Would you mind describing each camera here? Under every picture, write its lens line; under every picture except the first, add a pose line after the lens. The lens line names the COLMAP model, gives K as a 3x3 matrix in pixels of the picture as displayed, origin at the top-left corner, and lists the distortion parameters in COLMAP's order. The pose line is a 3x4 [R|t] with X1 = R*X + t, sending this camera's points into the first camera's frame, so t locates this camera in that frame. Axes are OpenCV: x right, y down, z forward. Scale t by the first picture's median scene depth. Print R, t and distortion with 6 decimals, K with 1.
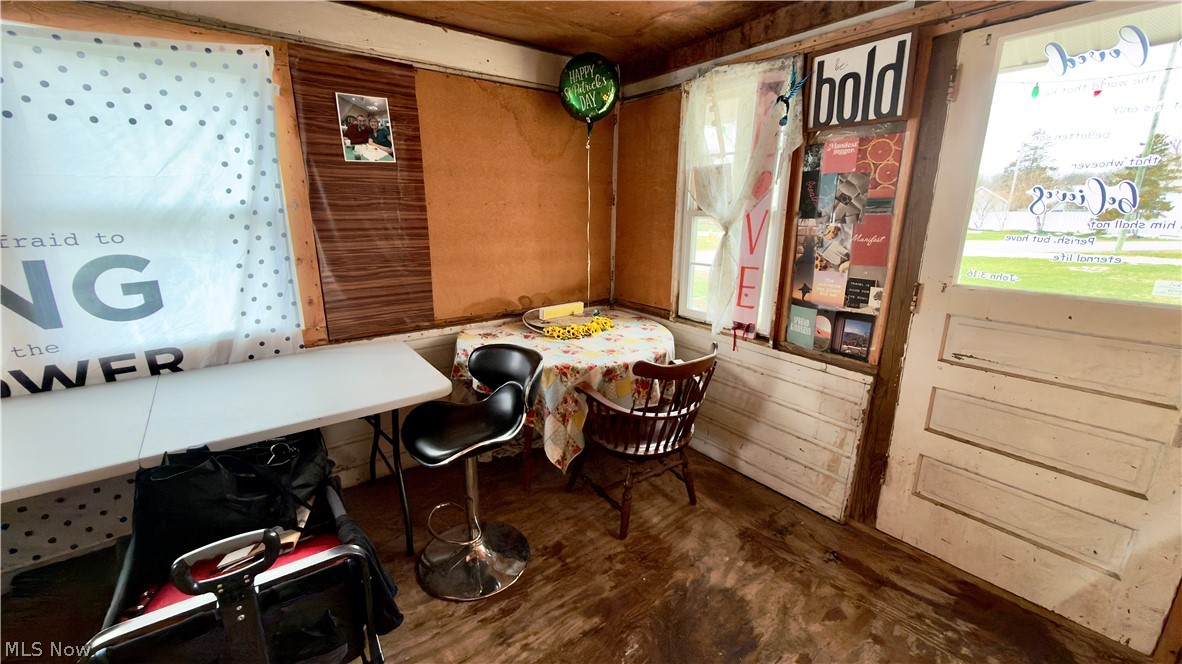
lens RADIAL K [[468.8, 0, 588.9], [0, 468.8, 333.0], [0, 0, 1]] dist [-0.000824, 0.000062]
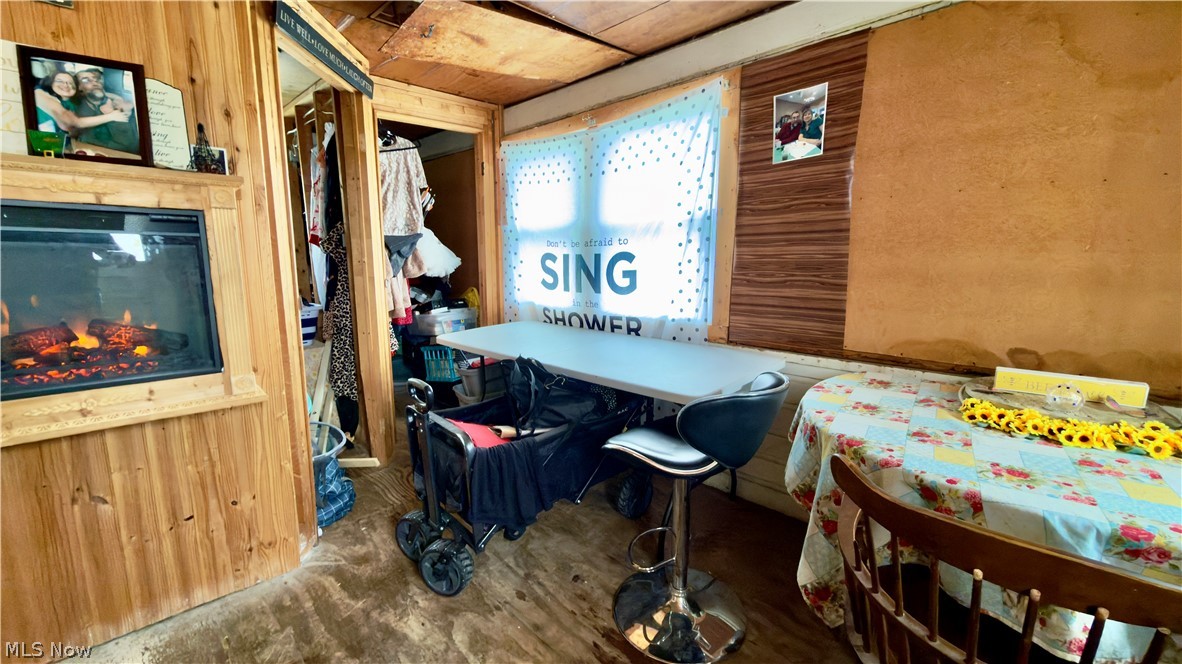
lens RADIAL K [[468.8, 0, 585.8], [0, 468.8, 331.1], [0, 0, 1]] dist [-0.000824, 0.000062]
pose [[0.142579, 0.145608, -0.979015, 0.432593], [-0.250996, 0.962107, 0.106540, -0.038250], [0.957430, 0.230538, 0.173723, 0.539478]]
